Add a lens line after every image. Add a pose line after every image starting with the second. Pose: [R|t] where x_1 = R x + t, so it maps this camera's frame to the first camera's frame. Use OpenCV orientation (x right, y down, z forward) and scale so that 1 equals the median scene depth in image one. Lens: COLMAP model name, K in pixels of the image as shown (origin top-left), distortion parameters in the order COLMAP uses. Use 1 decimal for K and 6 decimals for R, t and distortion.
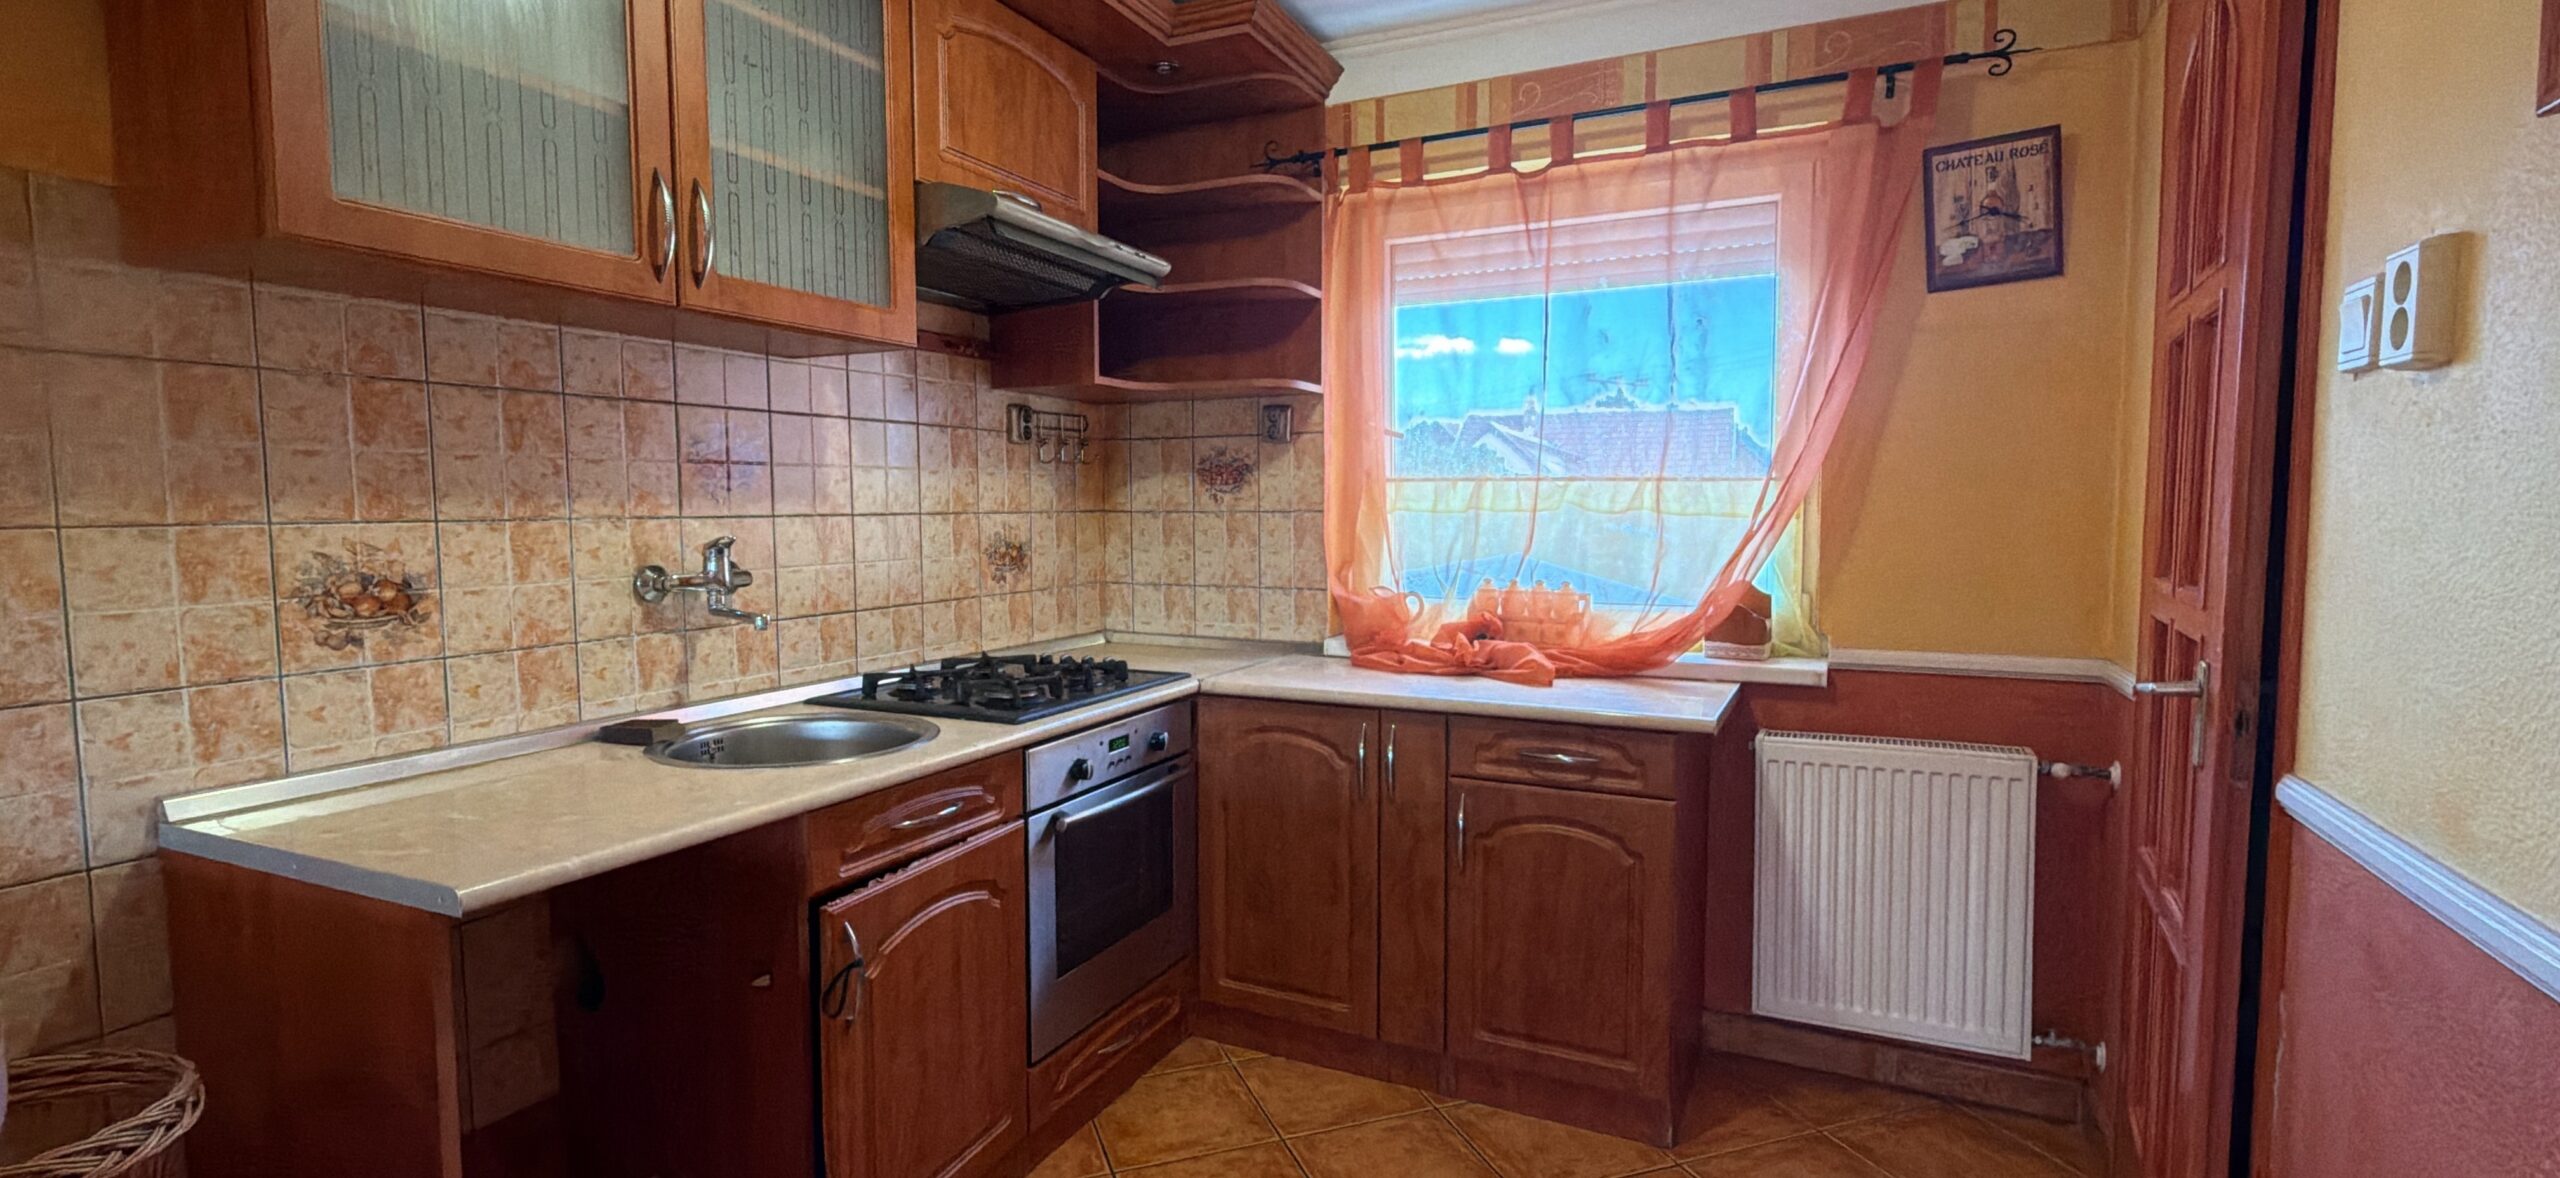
lens RADIAL K [[1164.0, 0, 1280.3], [0, 1164.0, 583.0], [0, 0, 1]] dist [0.001634, -0.001768]
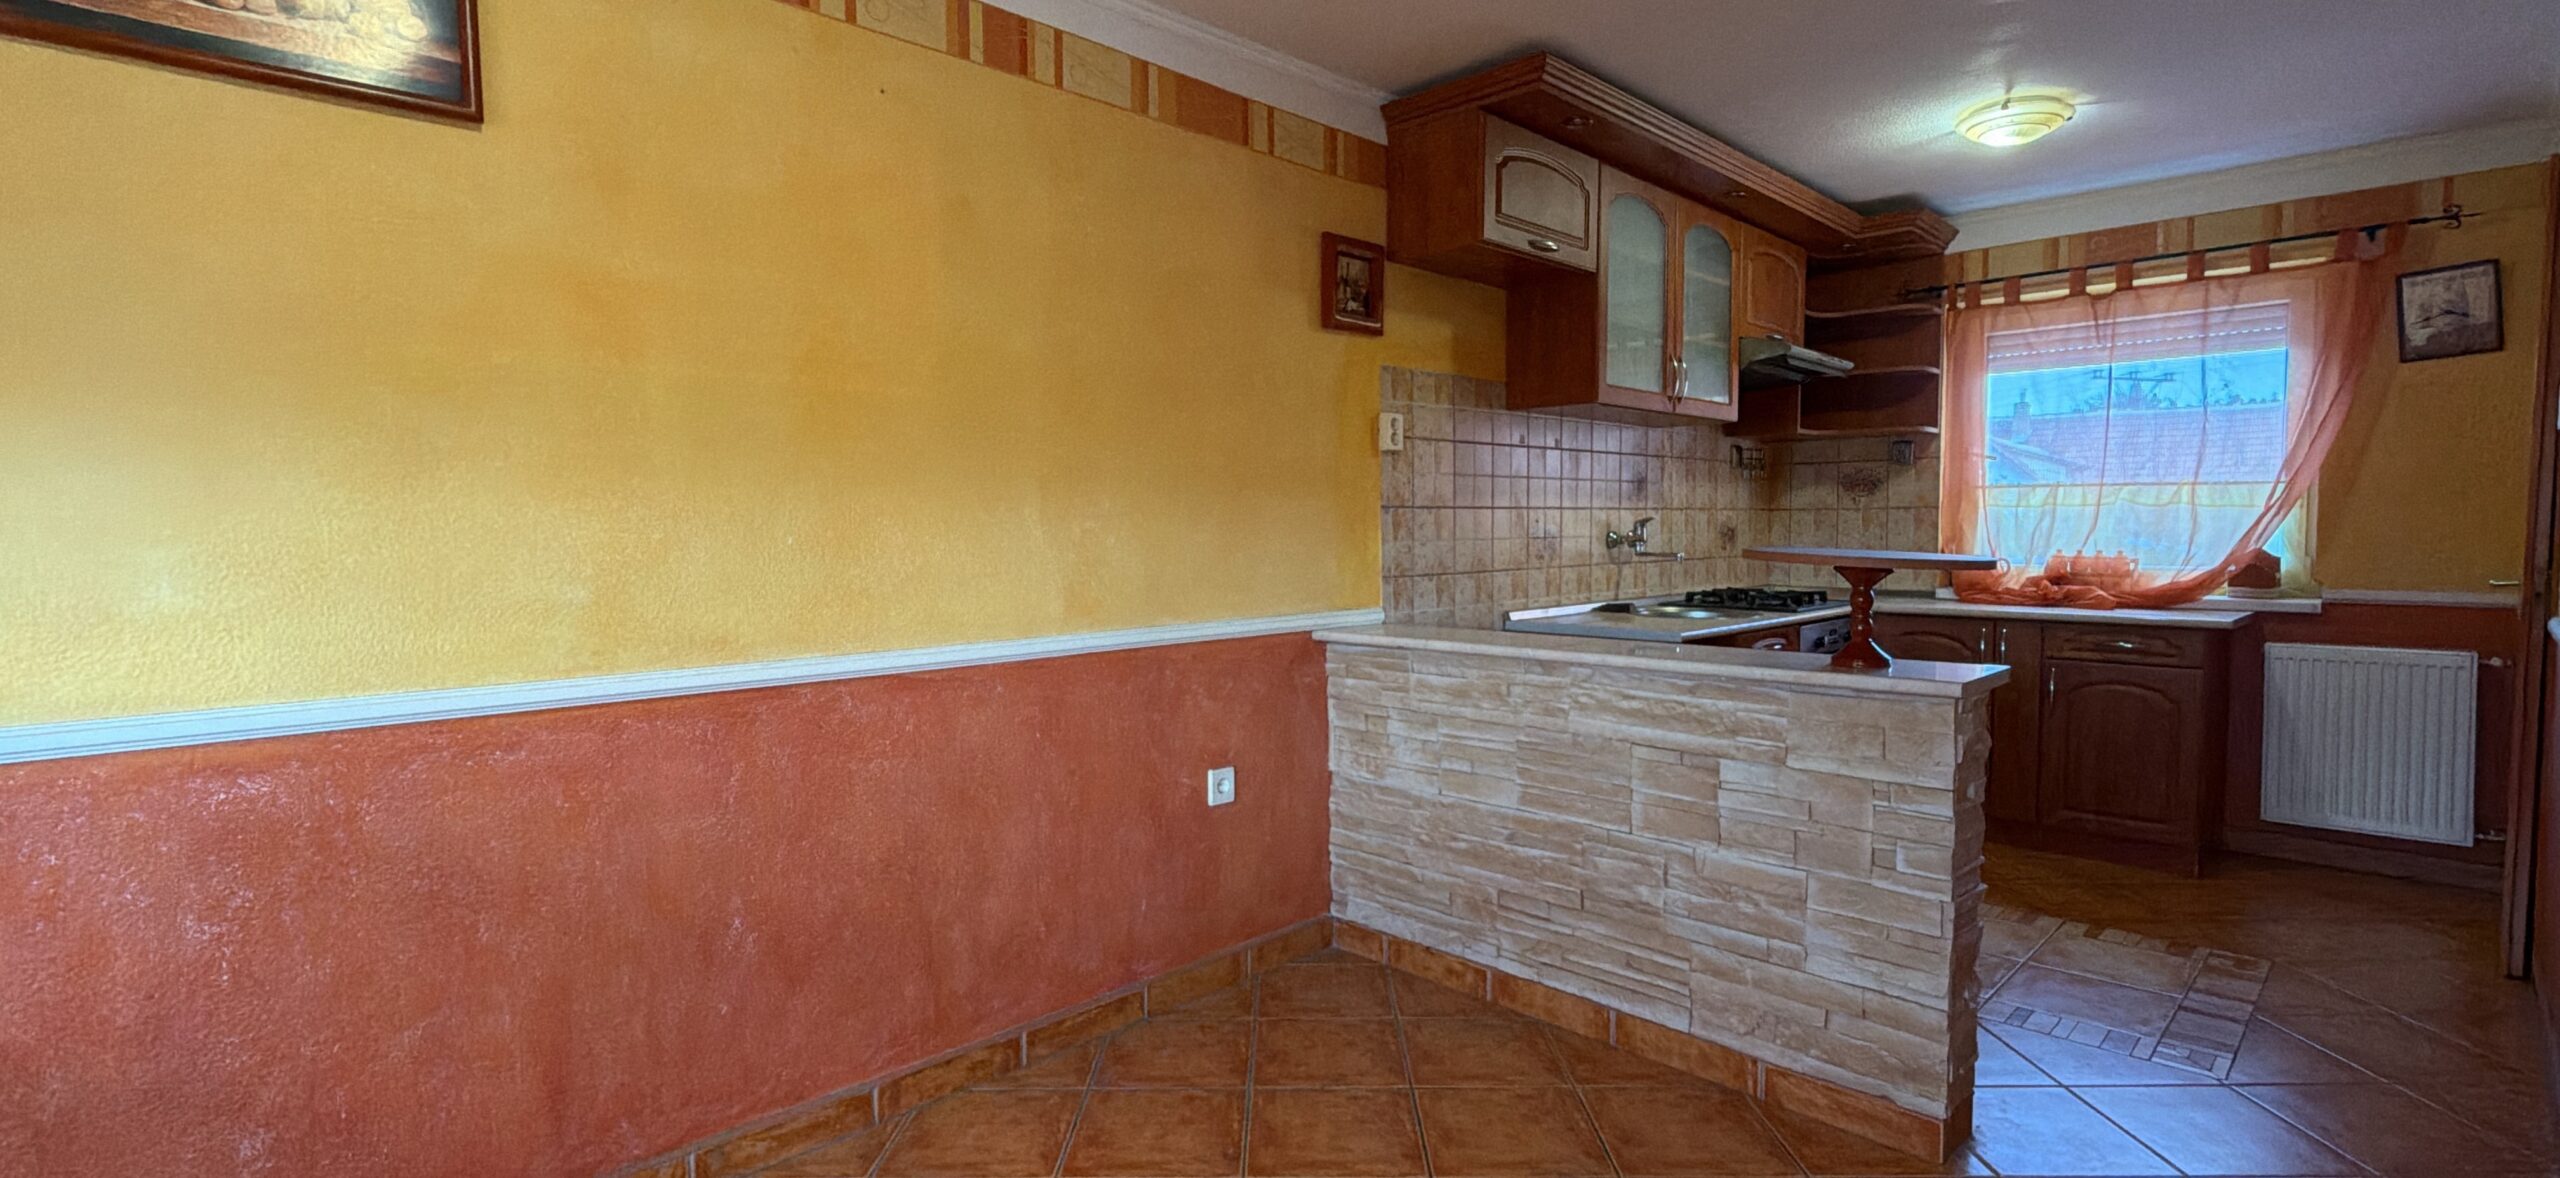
lens RADIAL K [[1164.0, 0, 1276.0], [0, 1164.0, 589.0], [0, 0, 1]] dist [0.001634, -0.001768]
pose [[0.939787, 0.015743, -0.341399, -0.304499], [-0.019180, 0.999794, -0.006694, 0.088737], [0.341223, 0.012839, 0.939895, -0.912012]]
